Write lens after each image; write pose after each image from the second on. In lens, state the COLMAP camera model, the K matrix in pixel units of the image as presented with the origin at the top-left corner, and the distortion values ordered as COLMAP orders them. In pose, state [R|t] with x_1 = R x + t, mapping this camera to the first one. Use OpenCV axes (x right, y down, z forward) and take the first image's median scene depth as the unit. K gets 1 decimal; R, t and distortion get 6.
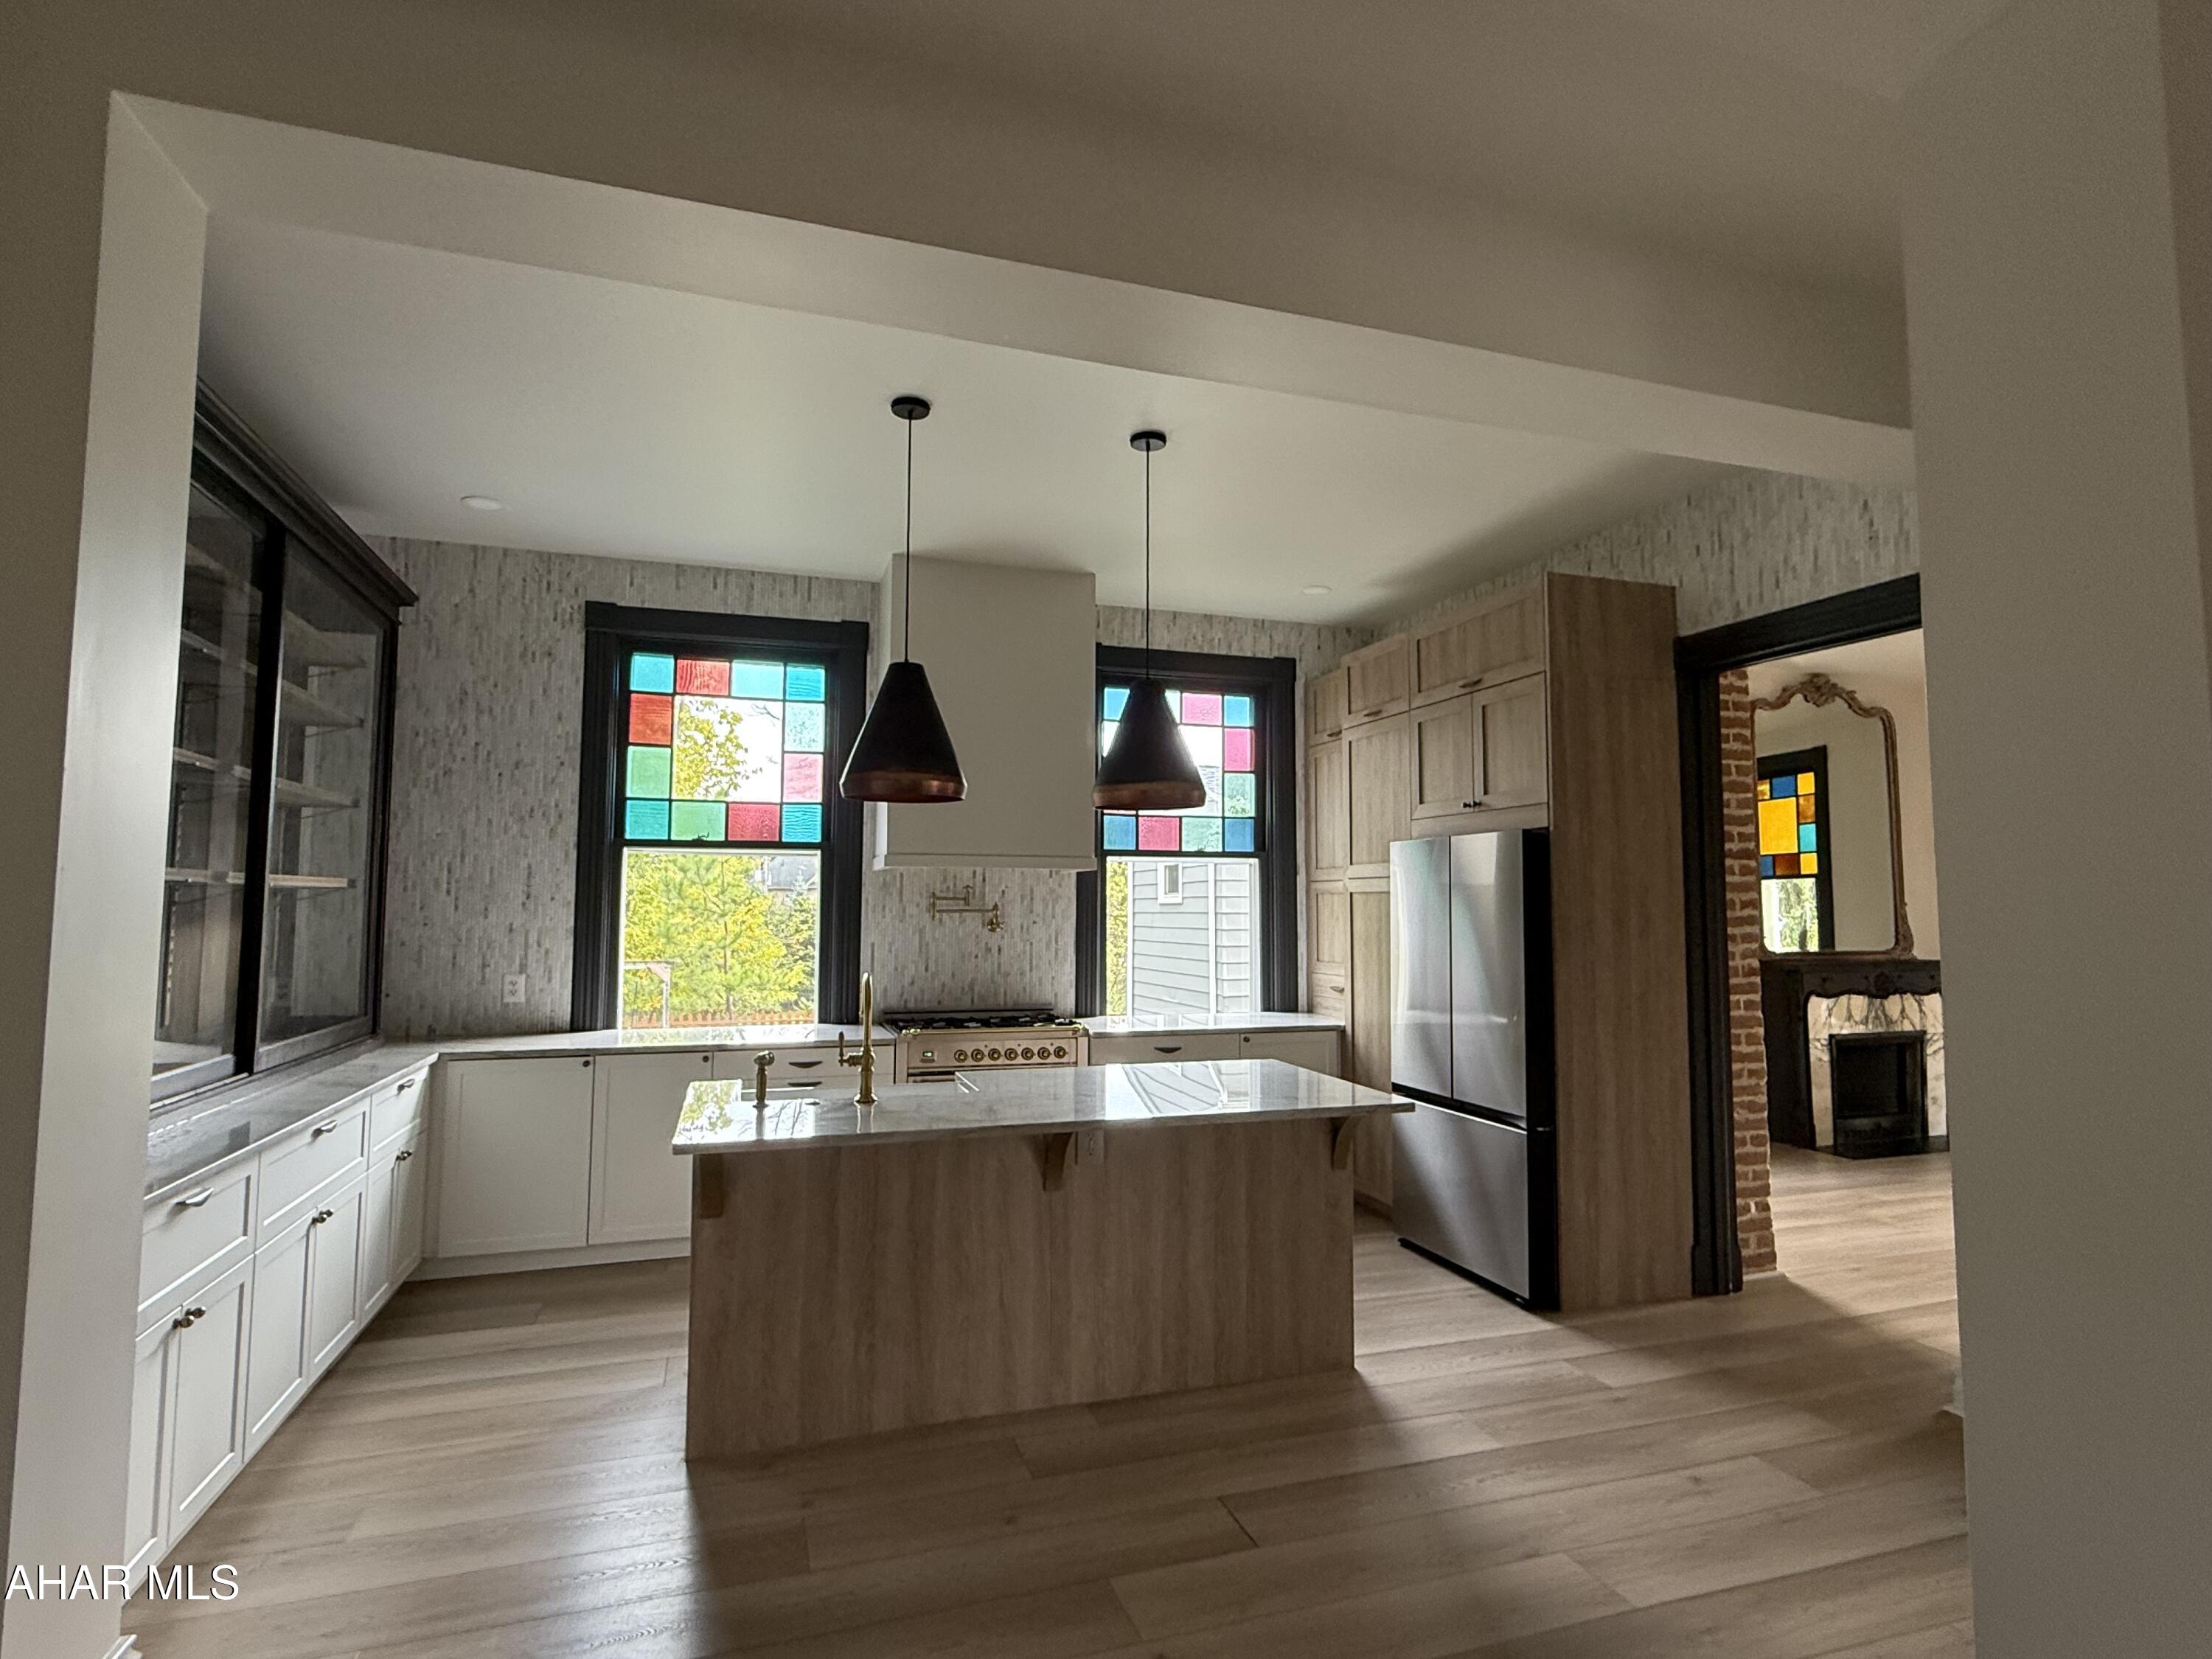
lens RADIAL K [[1143.7, 0, 1106.0], [0, 1143.7, 829.5], [0, 0, 1]] dist [0.006626, 0.009068]
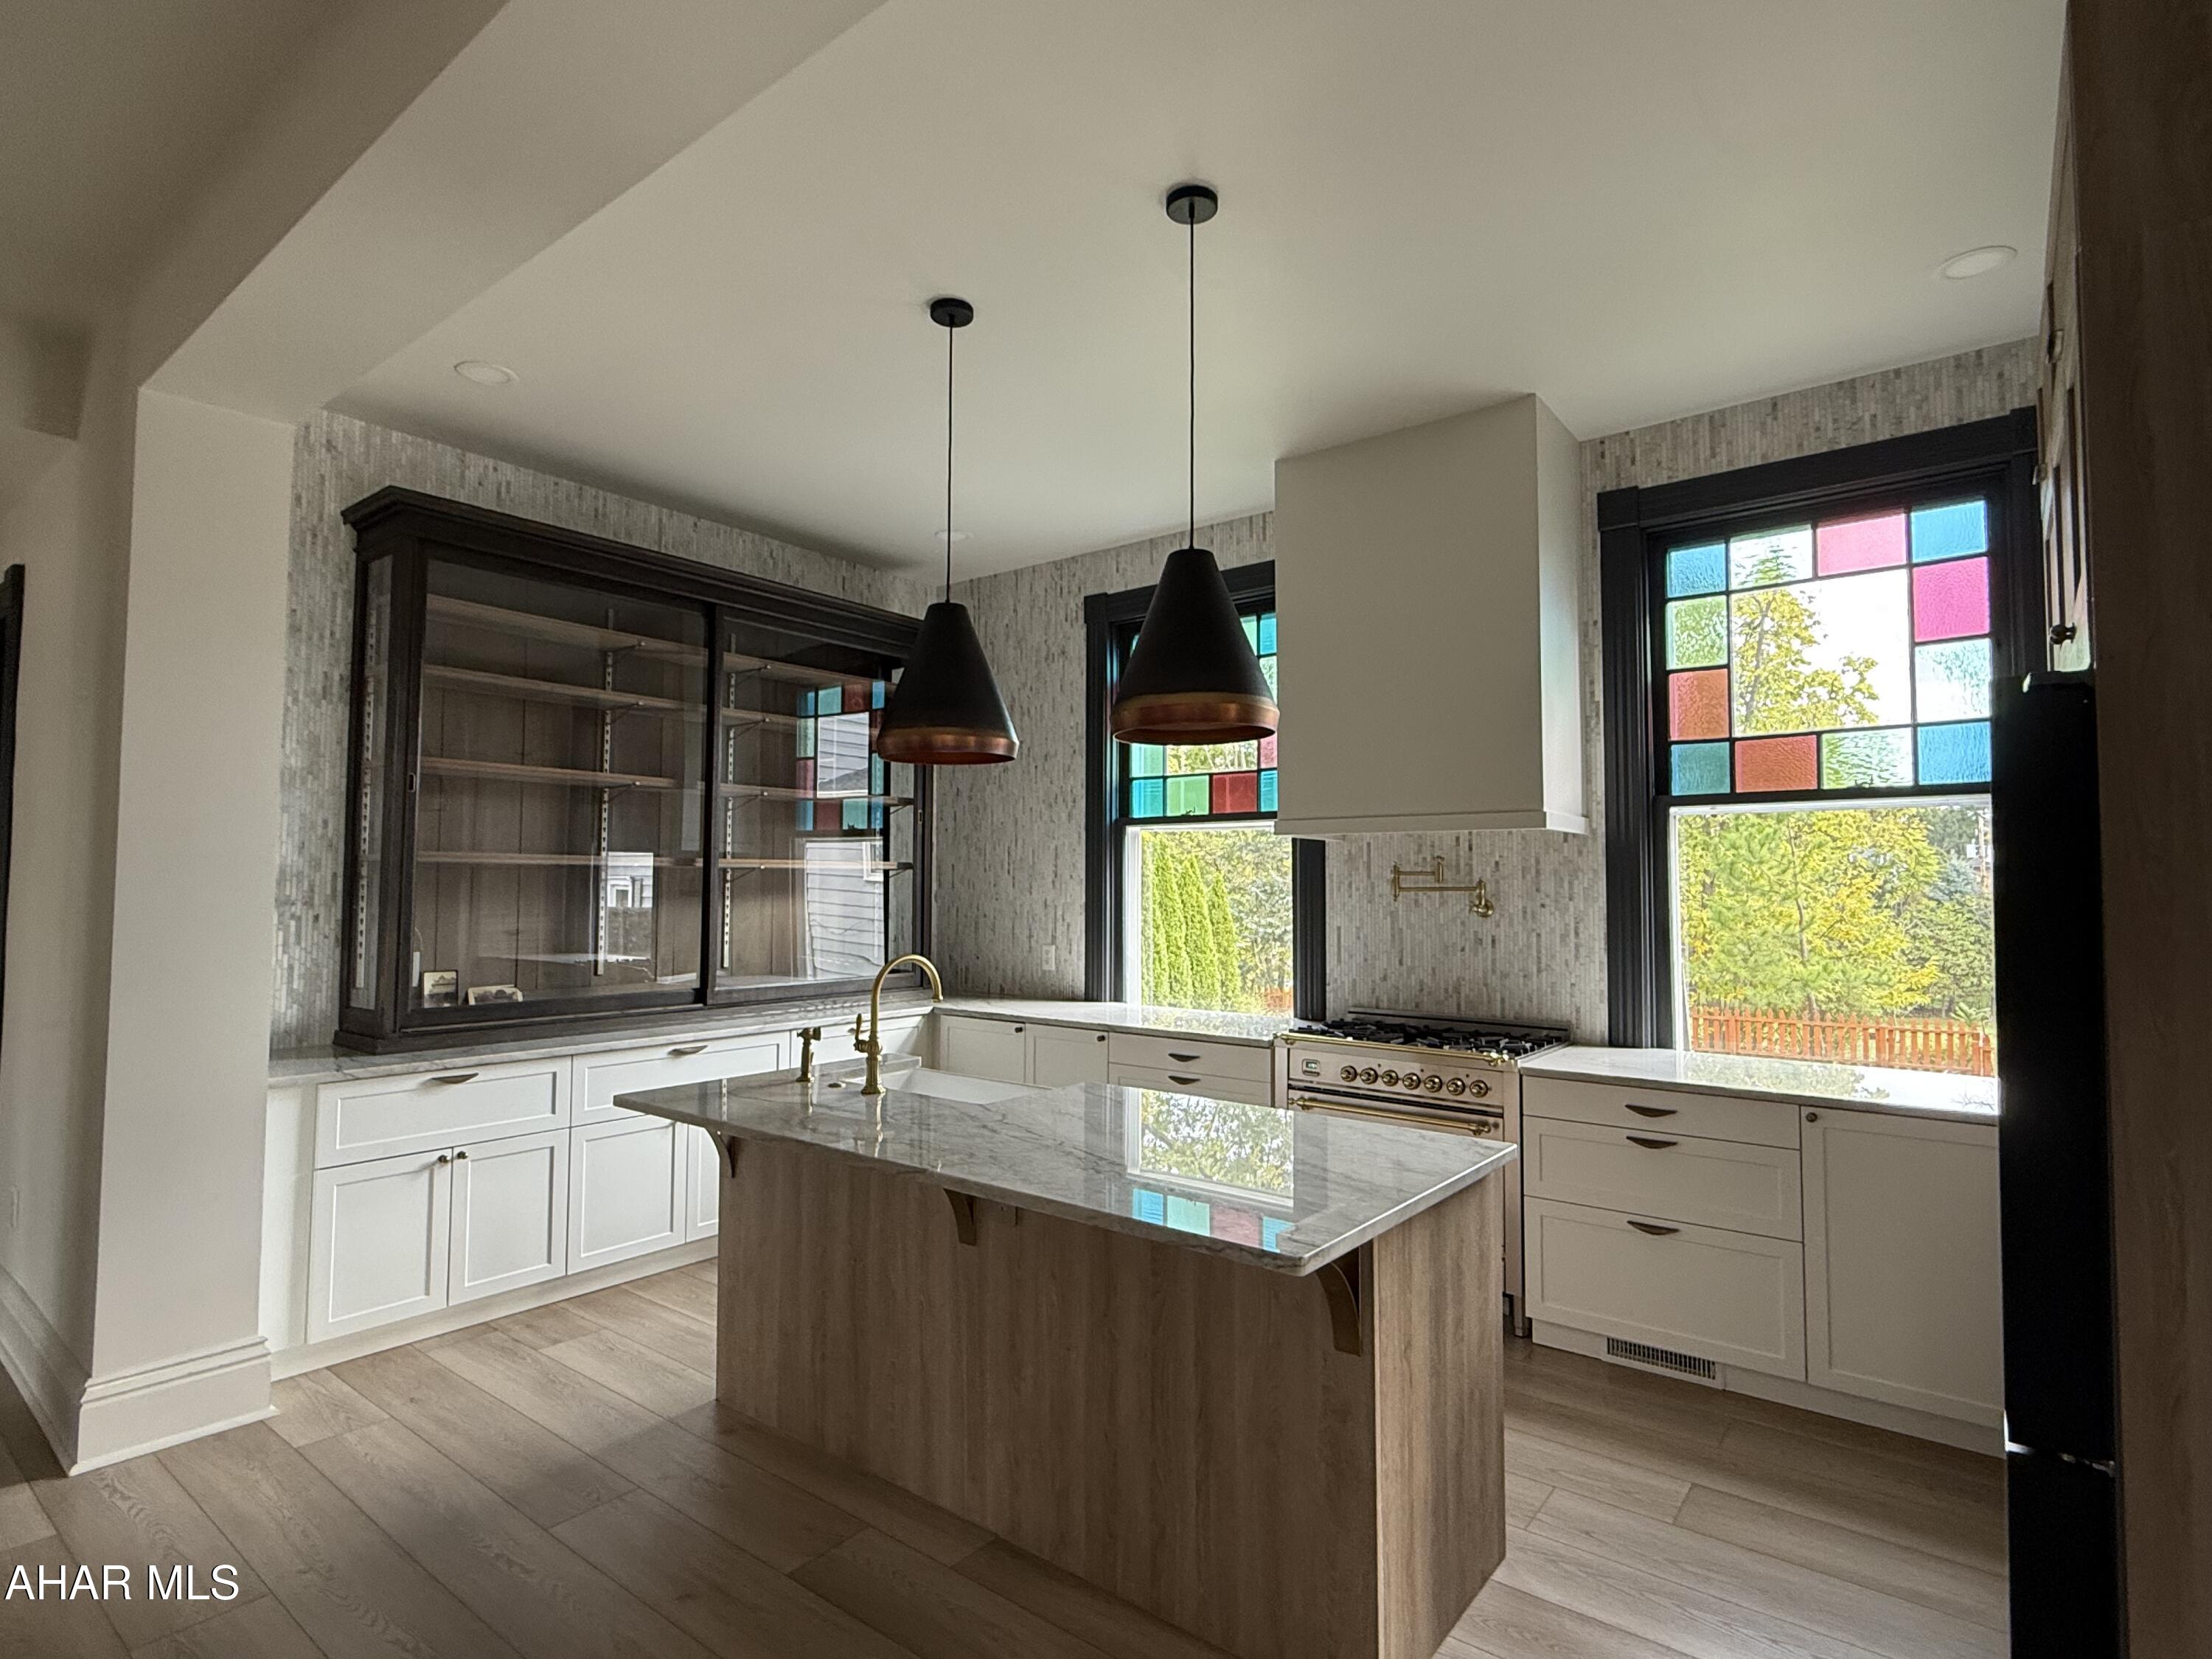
lens RADIAL K [[1143.7, 0, 1106.0], [0, 1143.7, 829.5], [0, 0, 1]] dist [0.006626, 0.009068]
pose [[0.544998, -0.042796, -0.837344, 0.436455], [0.055720, 0.998337, -0.014758, 0.032812], [0.836584, -0.038614, 0.546477, 0.430108]]
